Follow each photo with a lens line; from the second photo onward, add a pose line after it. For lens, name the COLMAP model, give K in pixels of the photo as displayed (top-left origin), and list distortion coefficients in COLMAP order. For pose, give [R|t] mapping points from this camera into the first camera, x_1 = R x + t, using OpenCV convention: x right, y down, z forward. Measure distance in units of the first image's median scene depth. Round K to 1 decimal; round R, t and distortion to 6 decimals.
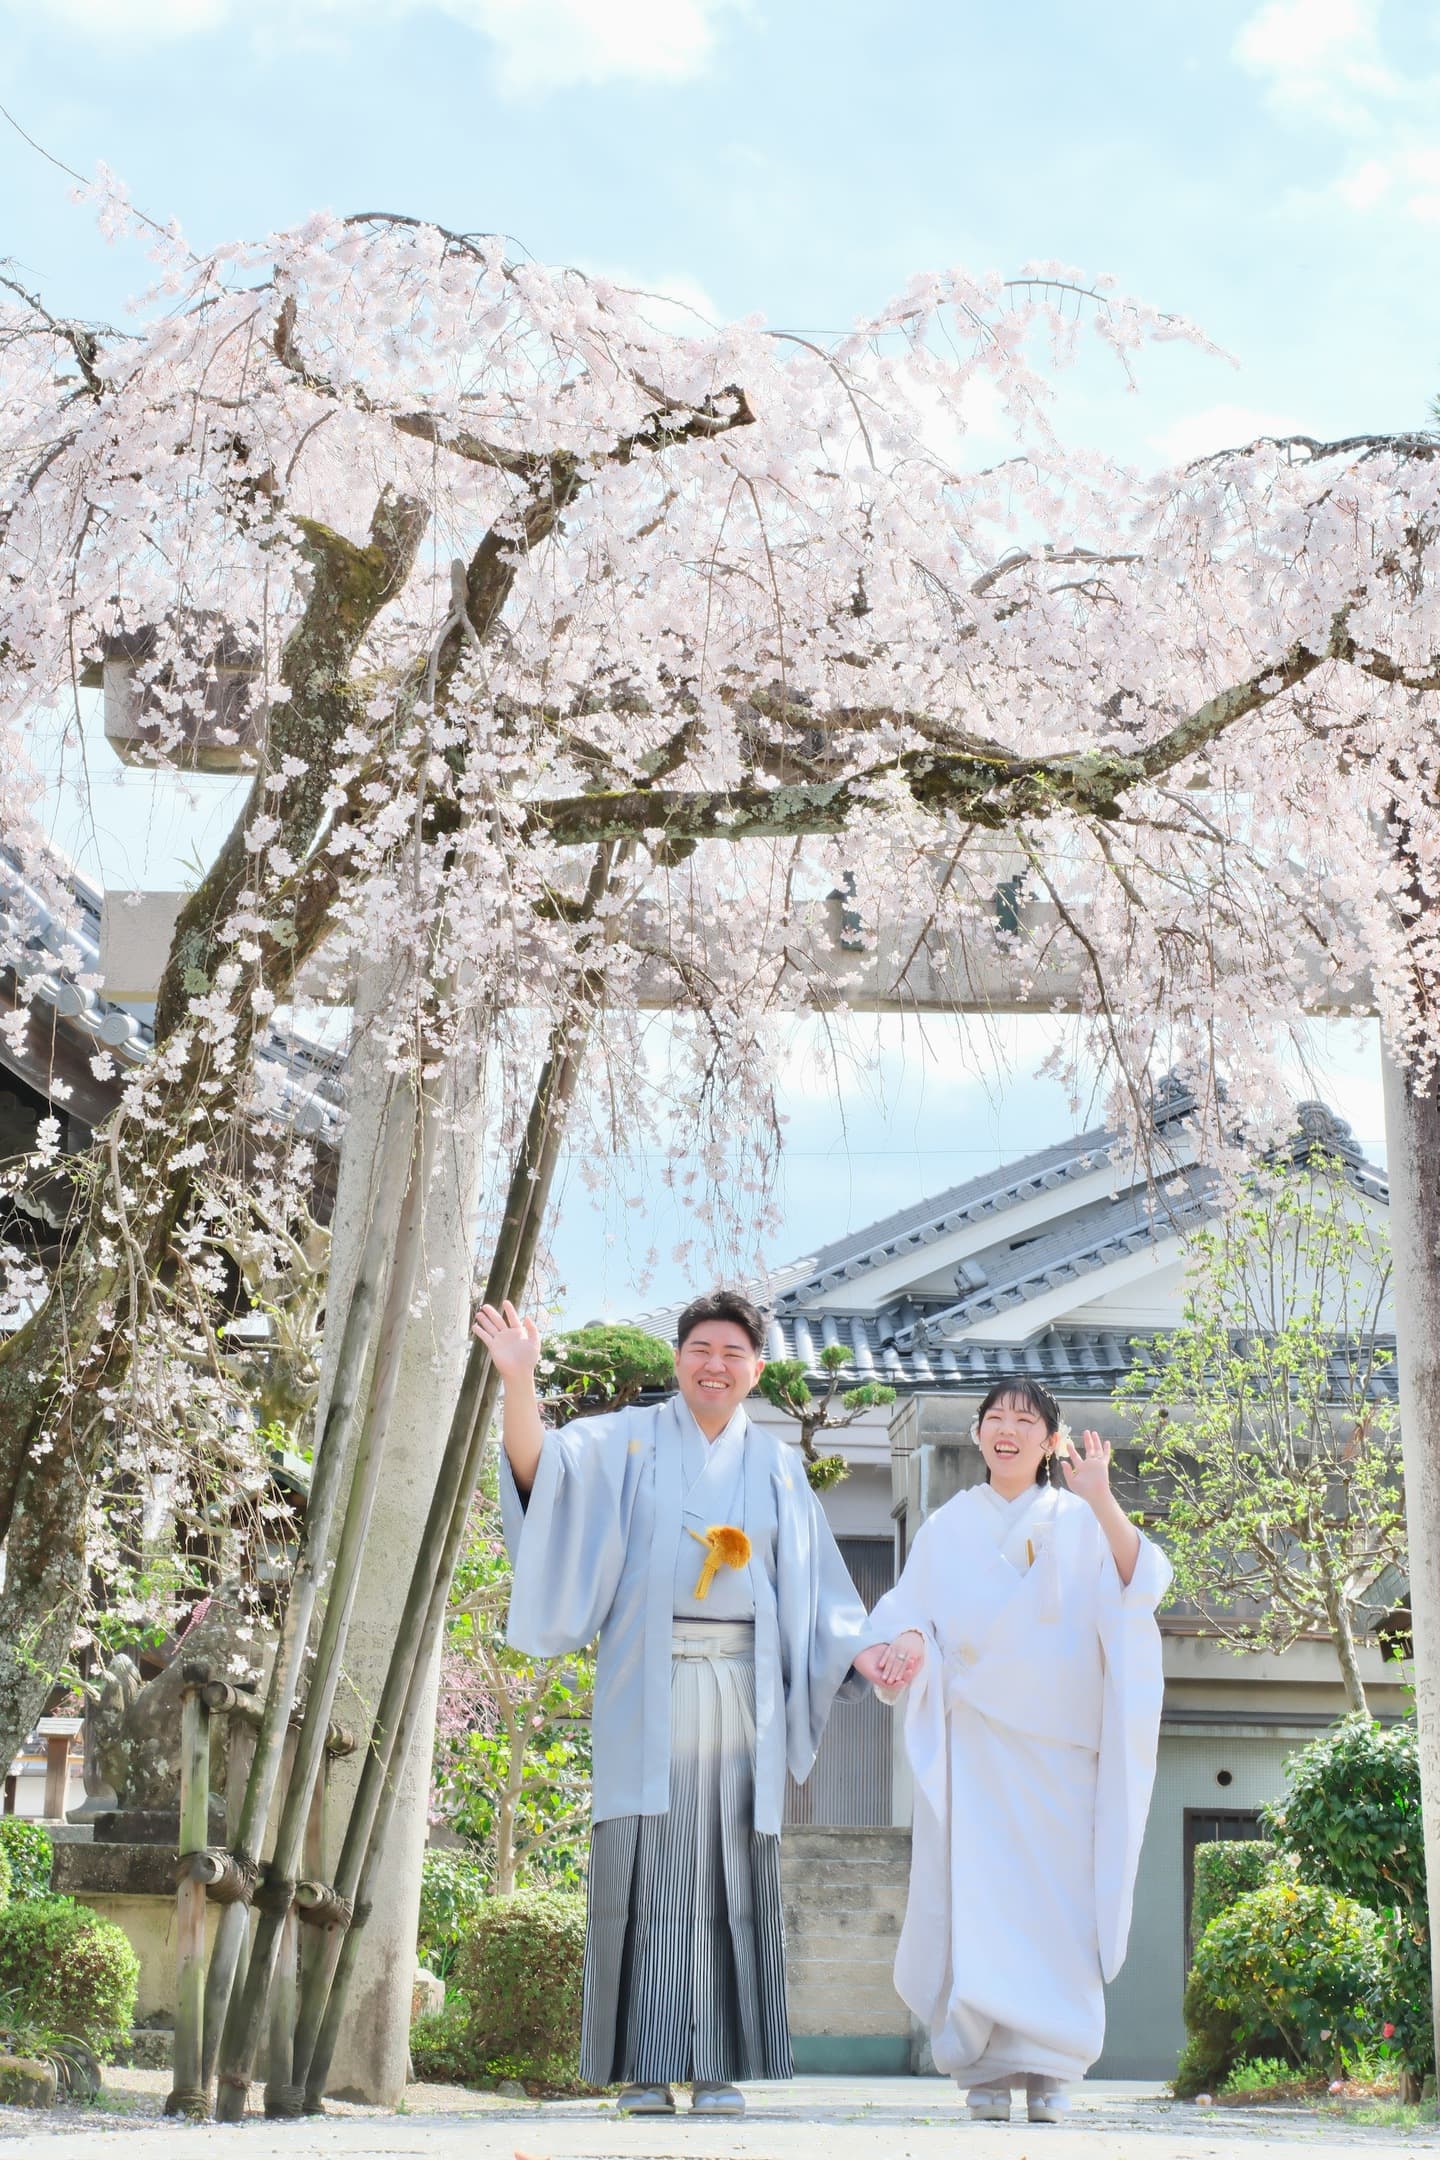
lens RADIAL K [[3789.0, 0, 710.8], [0, 3789.0, 1041.8], [0, 0, 1]] dist [-0.030834, 0.041037]
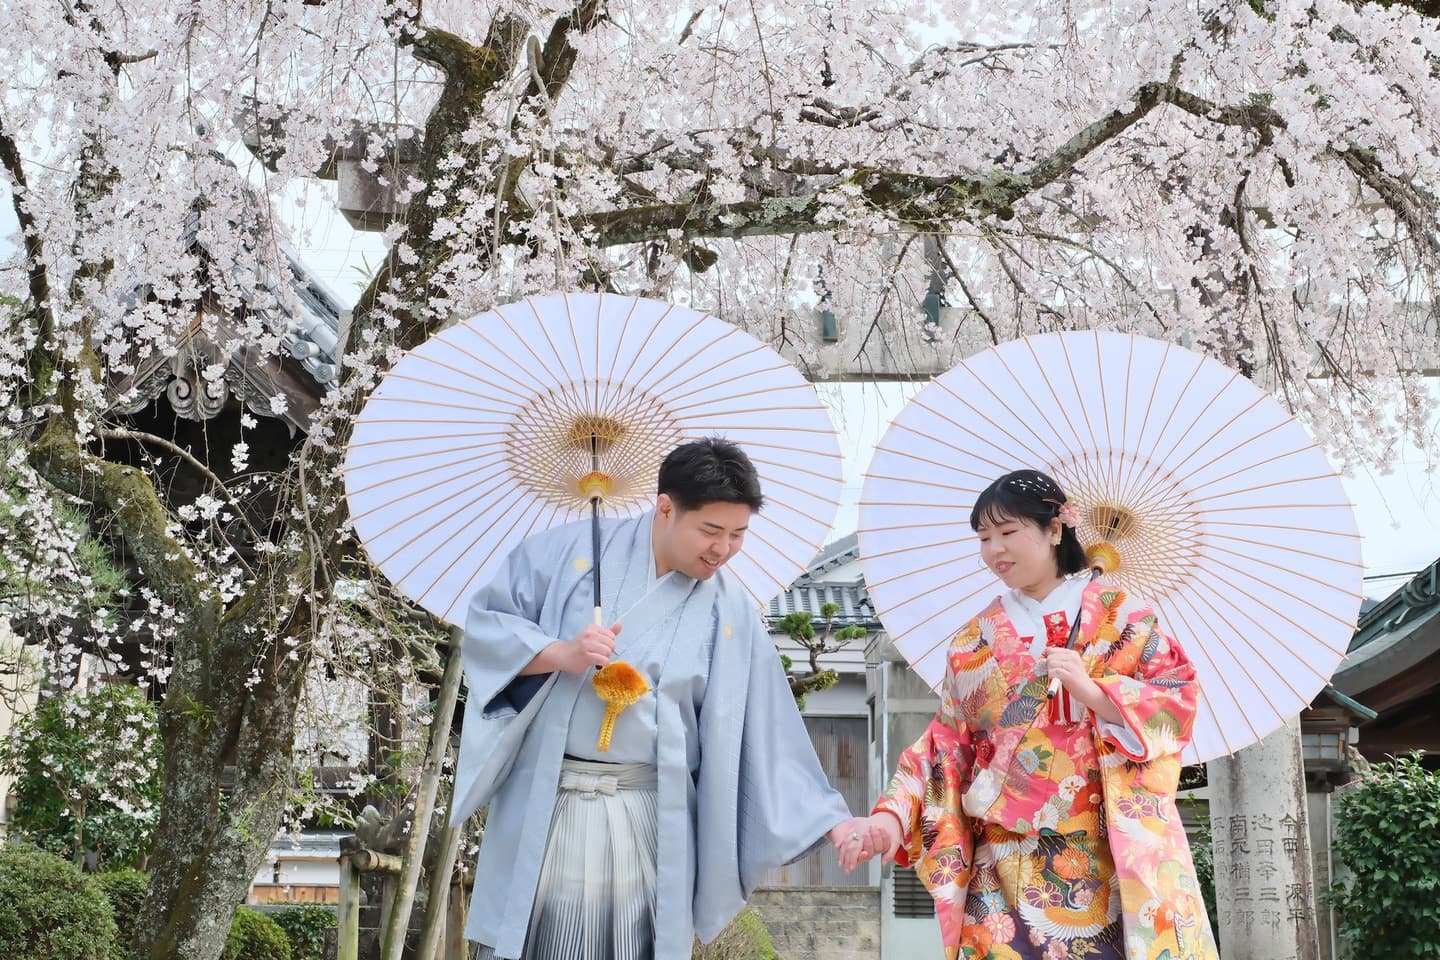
lens RADIAL K [[2174.6, 0, 720.0], [0, 2174.6, 480.0], [0, 0, 1]] dist [-0.007584, -0.047823]
pose [[0.999720, -0.014522, -0.018699, 0.013114], [0.014941, 0.999636, 0.022456, 0.017140], [0.018366, -0.022729, 0.999573, 0.190817]]
